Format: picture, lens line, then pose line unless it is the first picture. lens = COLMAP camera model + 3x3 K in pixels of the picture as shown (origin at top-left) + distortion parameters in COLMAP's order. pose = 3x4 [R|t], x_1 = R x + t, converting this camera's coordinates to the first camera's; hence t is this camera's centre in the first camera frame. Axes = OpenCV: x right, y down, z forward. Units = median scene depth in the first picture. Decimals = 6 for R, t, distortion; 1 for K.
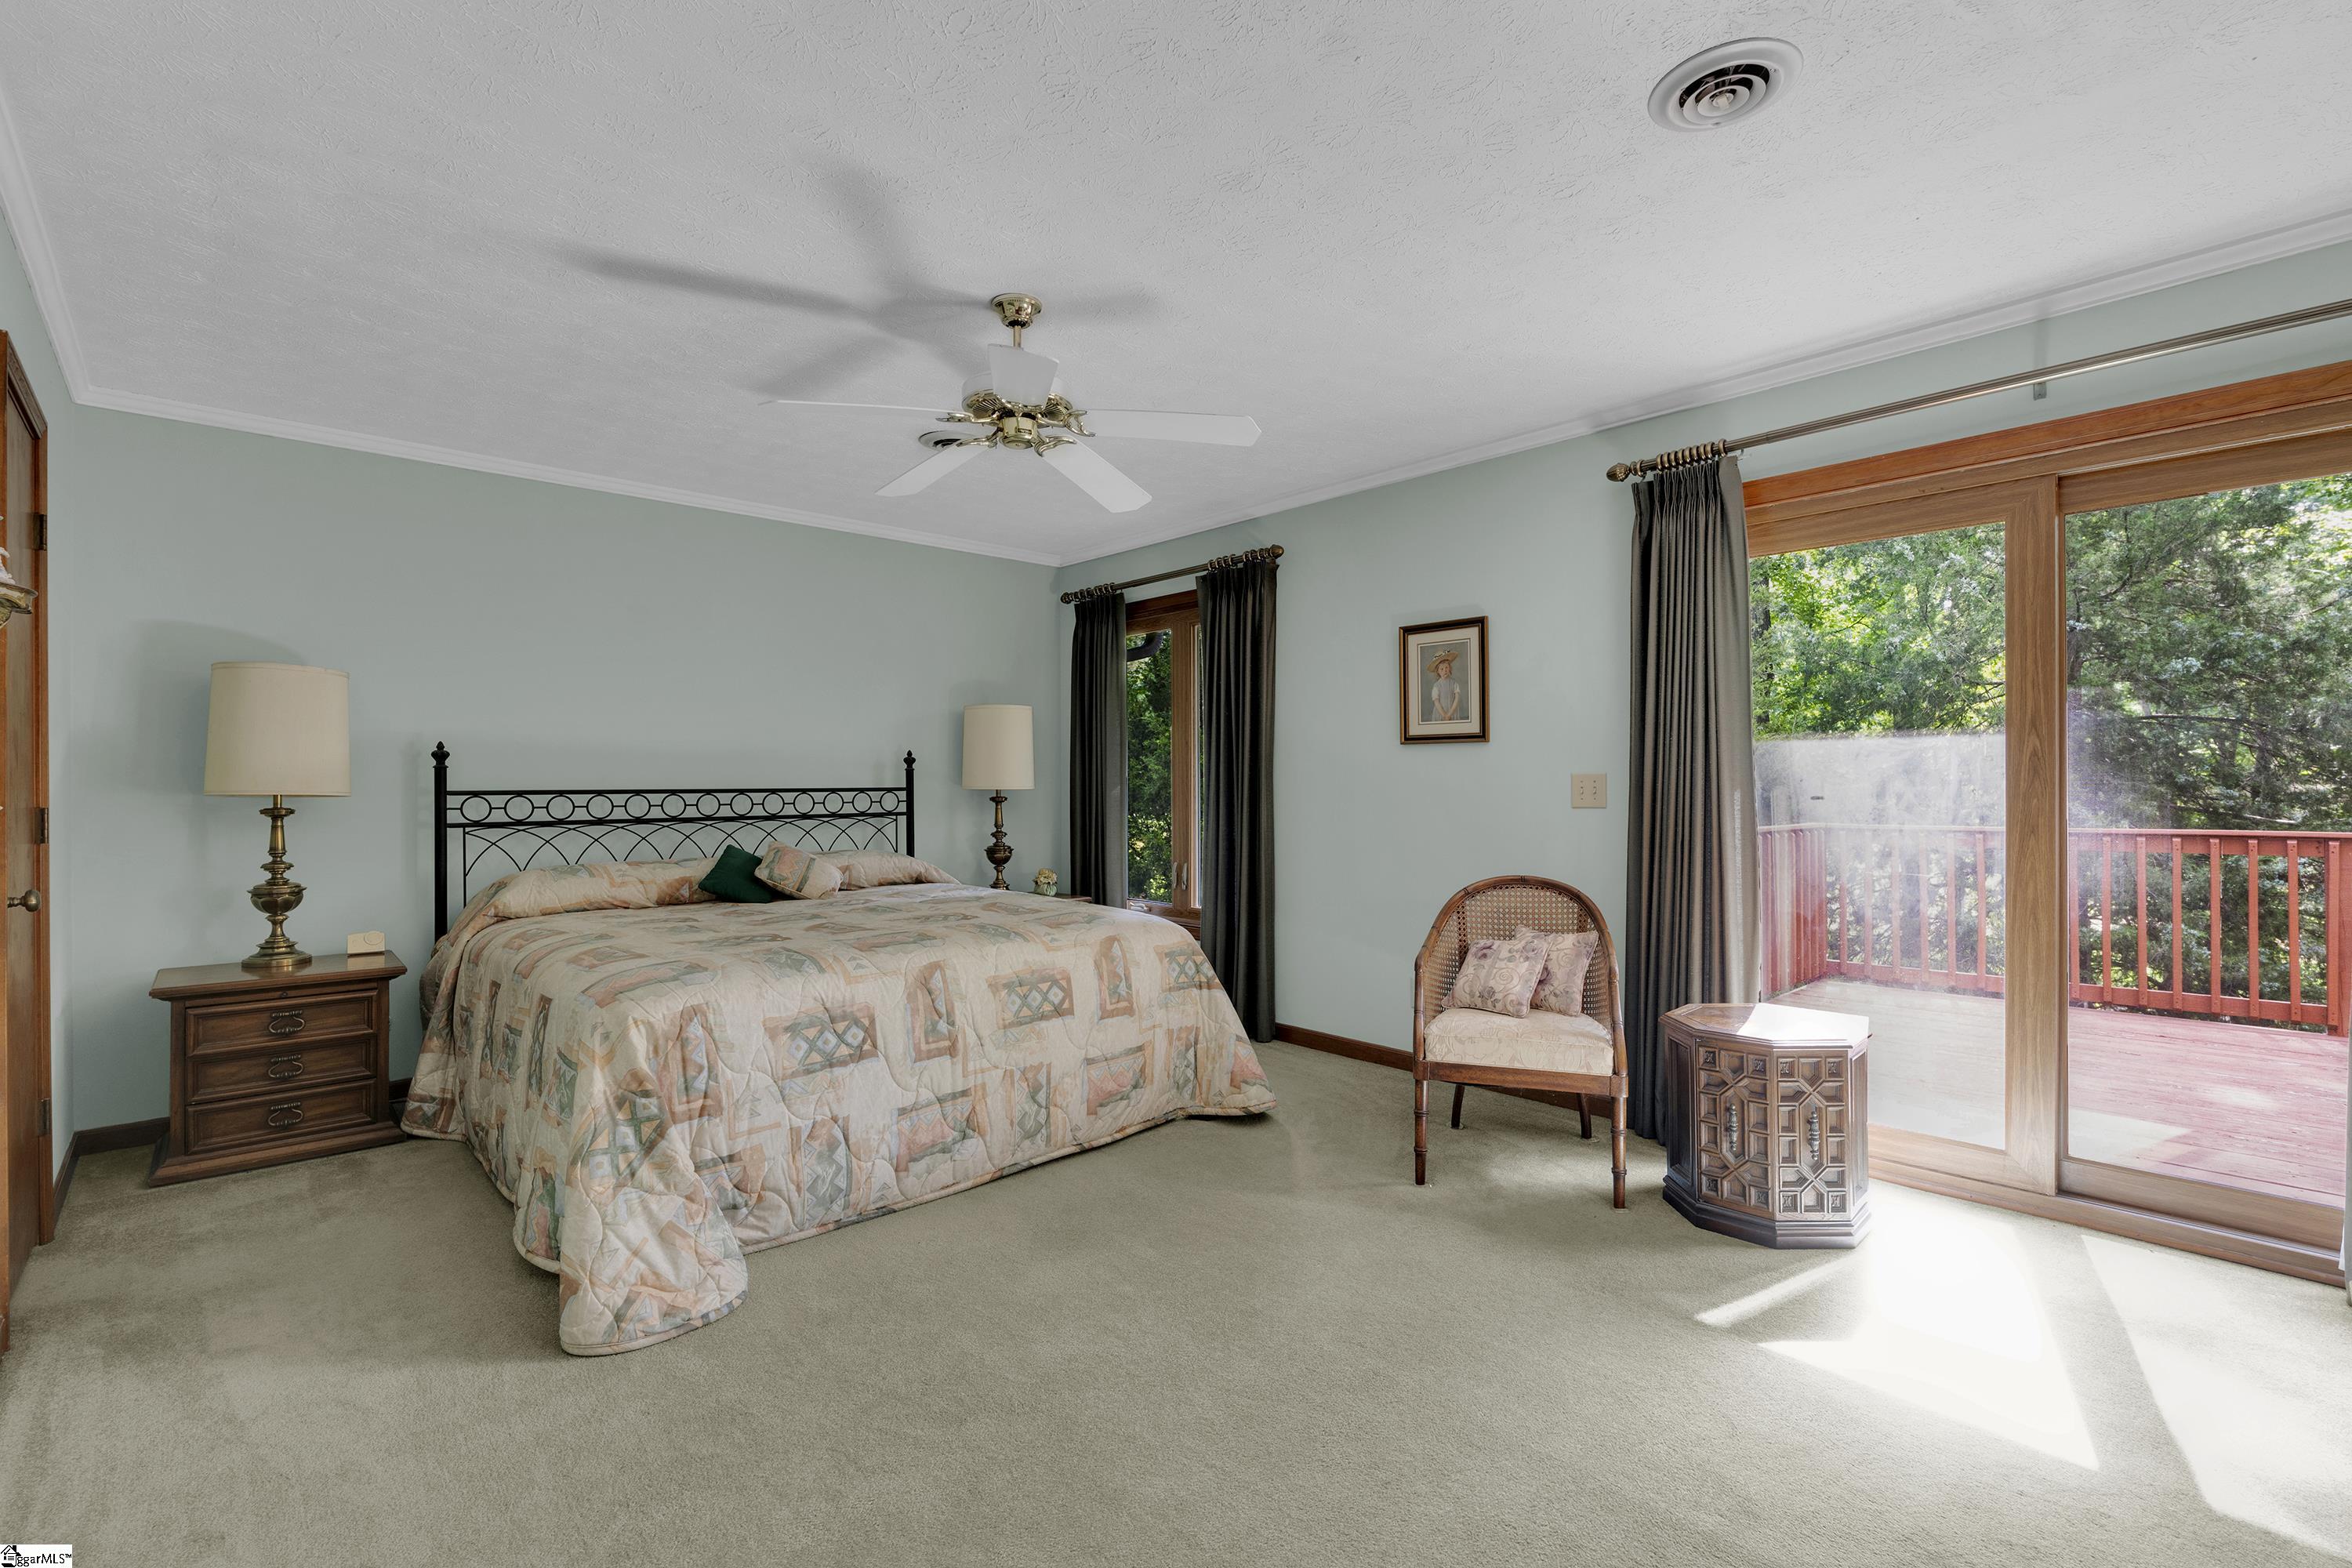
lens RADIAL K [[1029.8, 0, 1173.4], [0, 1029.8, 783.2], [0, 0, 1]] dist [0.000233, 0.000212]
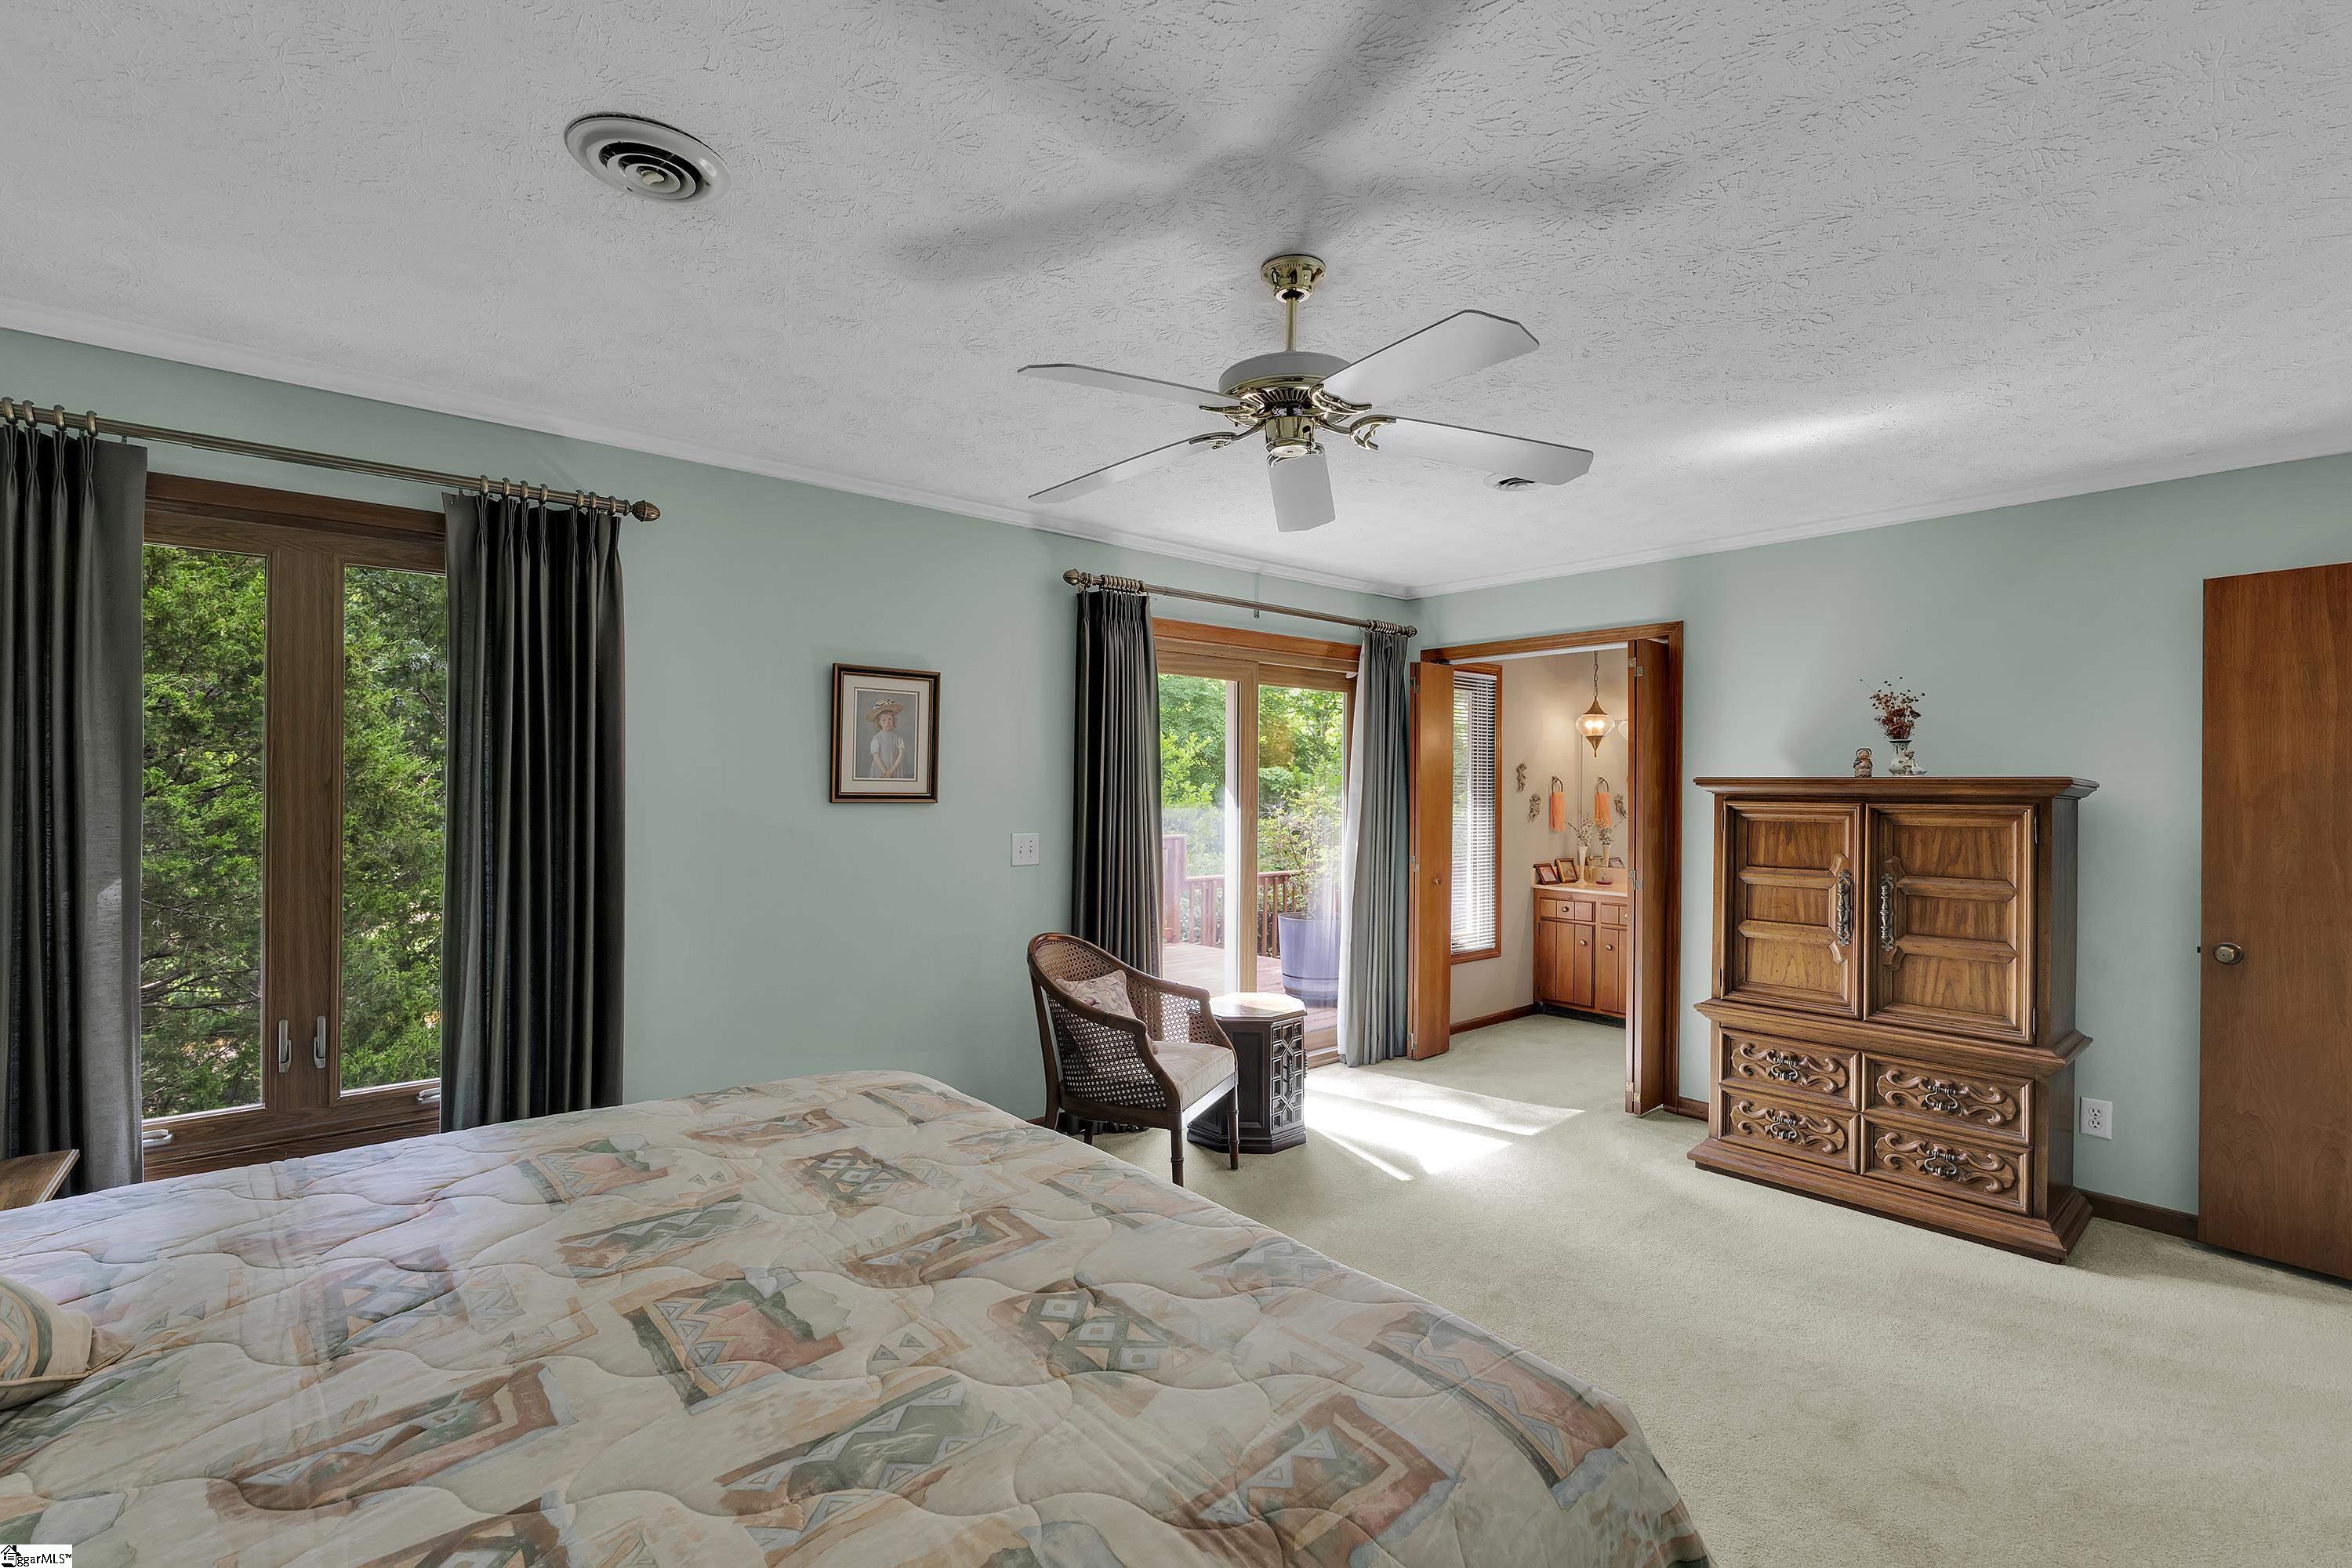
lens RADIAL K [[1029.8, 0, 1173.4], [0, 1029.8, 783.2], [0, 0, 1]] dist [0.000233, 0.000212]
pose [[0.055753, 0.014768, 0.998335, -0.636402], [-0.000193, 0.999891, -0.014780, -0.043887], [-0.998445, 0.000632, 0.055749, 0.717486]]
